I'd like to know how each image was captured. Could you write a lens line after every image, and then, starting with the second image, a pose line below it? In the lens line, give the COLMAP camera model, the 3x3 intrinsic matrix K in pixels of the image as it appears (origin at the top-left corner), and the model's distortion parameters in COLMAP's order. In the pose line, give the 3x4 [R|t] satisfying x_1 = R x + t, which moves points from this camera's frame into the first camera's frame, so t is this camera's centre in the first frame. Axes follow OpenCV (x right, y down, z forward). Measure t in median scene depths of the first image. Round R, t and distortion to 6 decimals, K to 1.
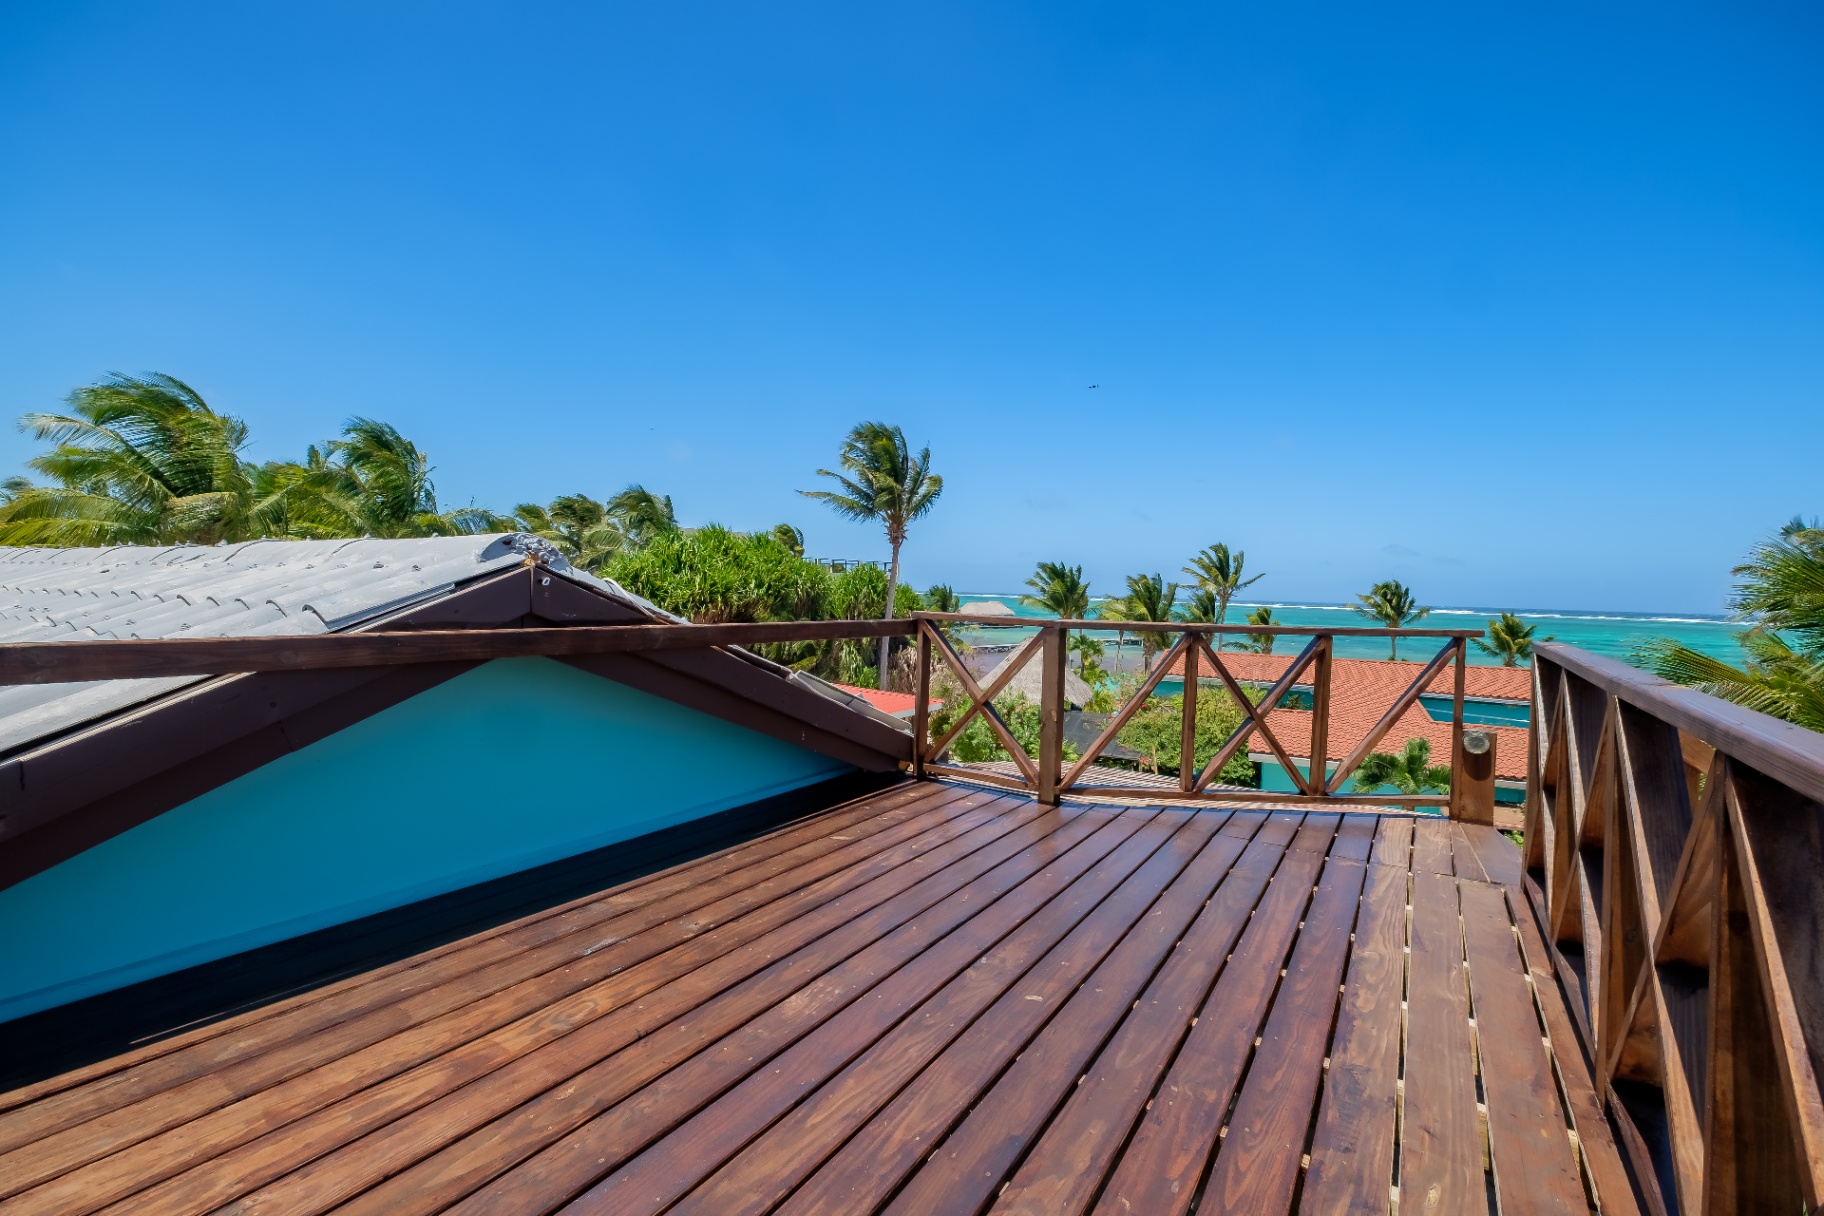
lens RADIAL K [[793.3, 0, 916.8], [0, 793.3, 601.2], [0, 0, 1]] dist [-0.006097, -0.000442]
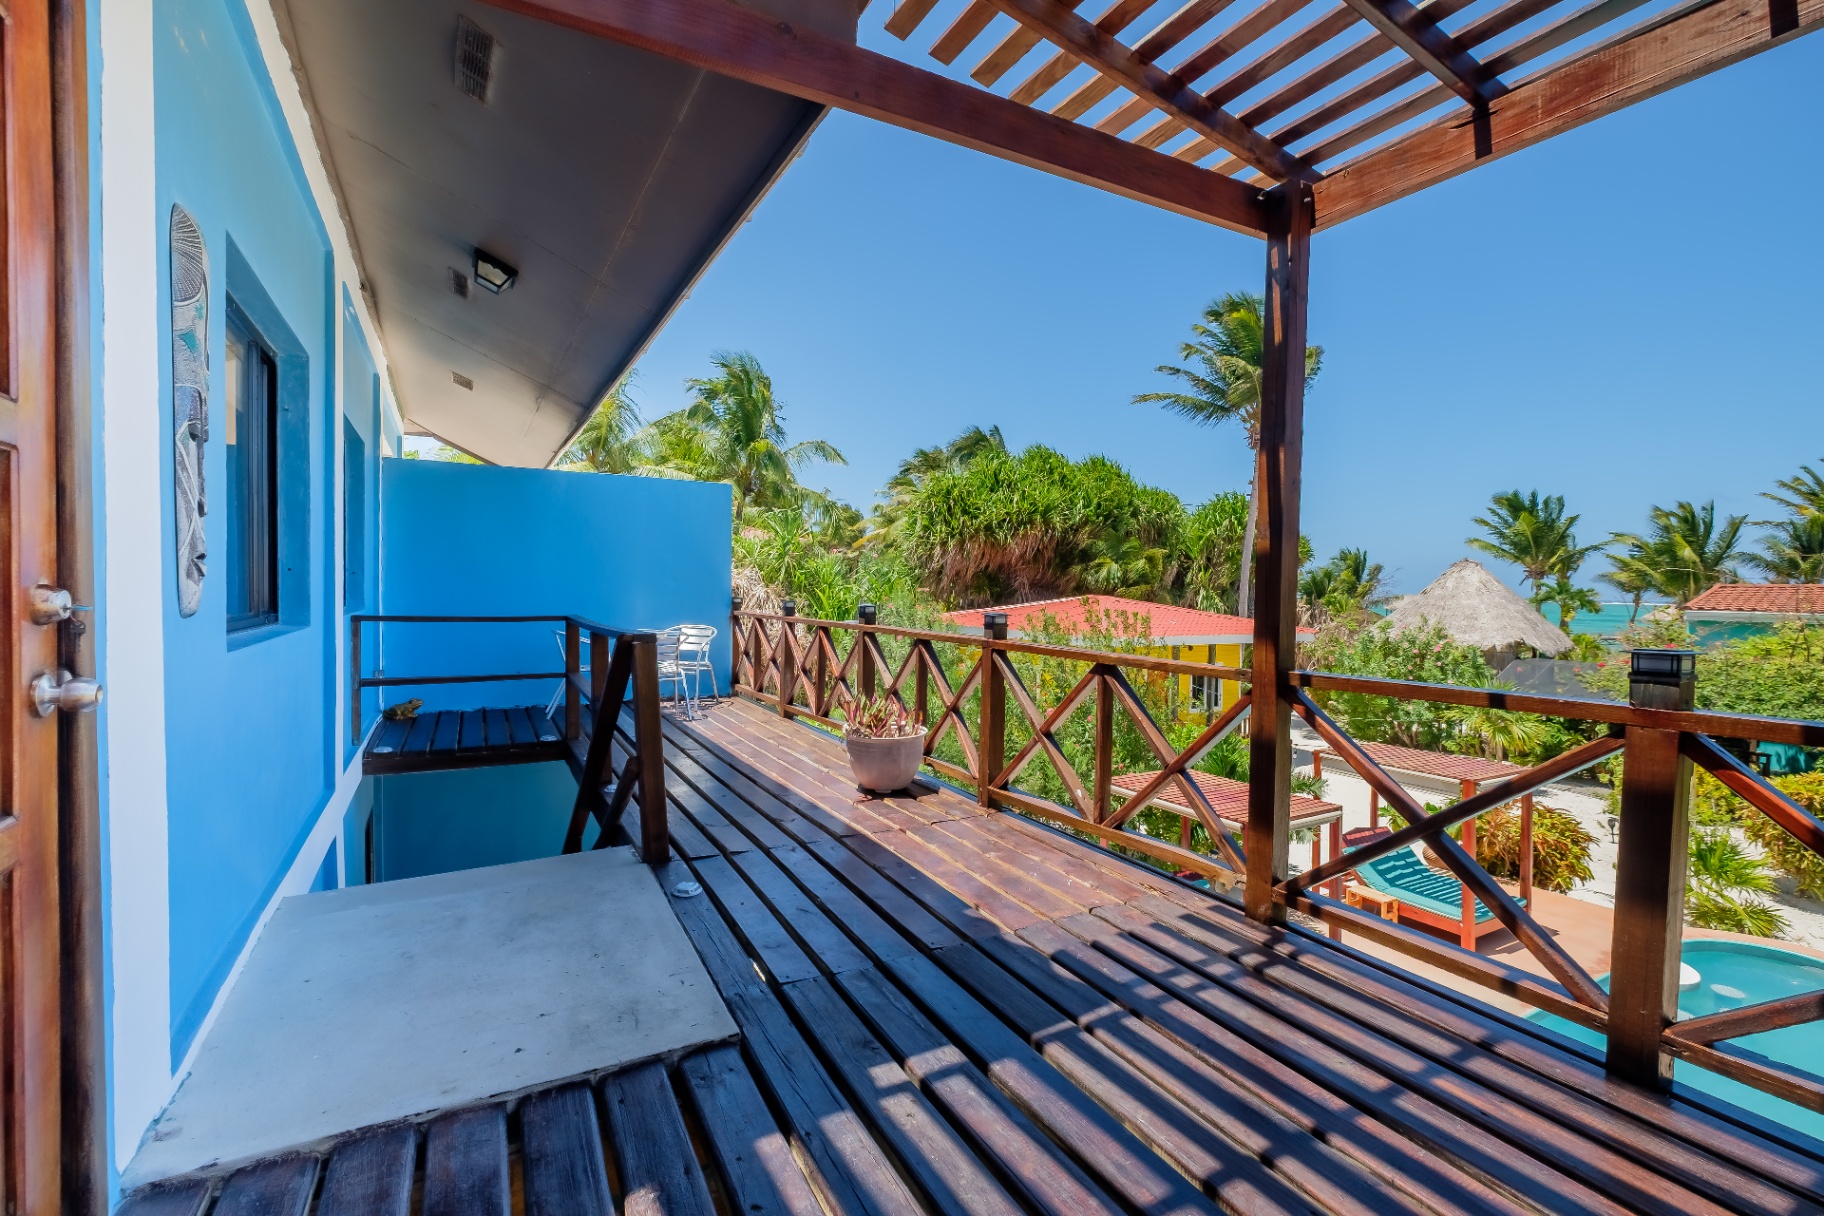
lens RADIAL K [[793.3, 0, 910.7], [0, 793.3, 610.3], [0, 0, 1]] dist [-0.006097, -0.000442]
pose [[0.876741, 0.000633, -0.480962, 0.049278], [-0.001565, 0.999998, -0.001537, 0.091499], [0.480960, 0.002100, 0.876740, 0.129316]]
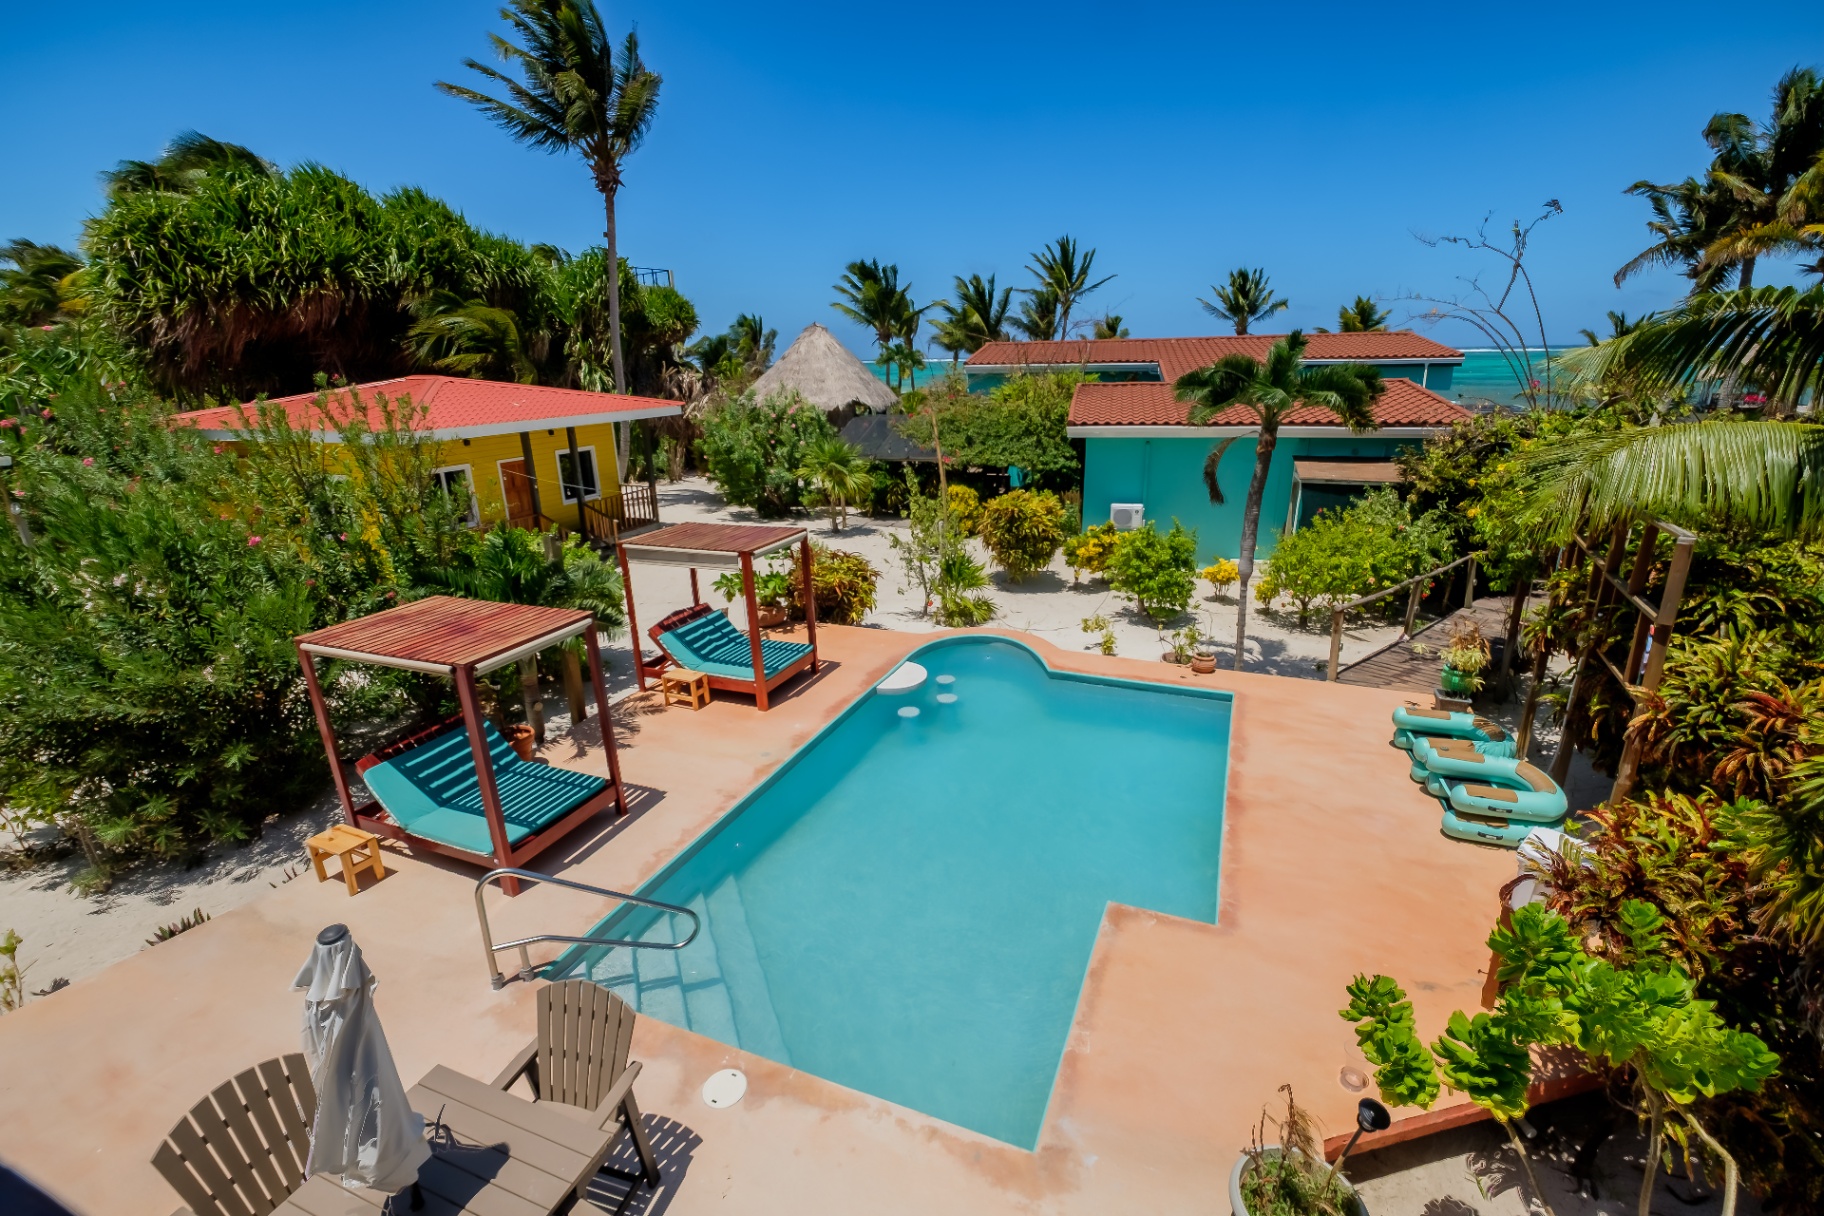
lens RADIAL K [[793.3, 0, 919.9], [0, 793.3, 608.3], [0, 0, 1]] dist [-0.006097, -0.000442]
pose [[0.983460, -0.097248, 0.152805, 0.102179], [0.049828, 0.956350, 0.287945, 0.090993], [-0.174137, -0.275568, 0.945377, 0.180087]]
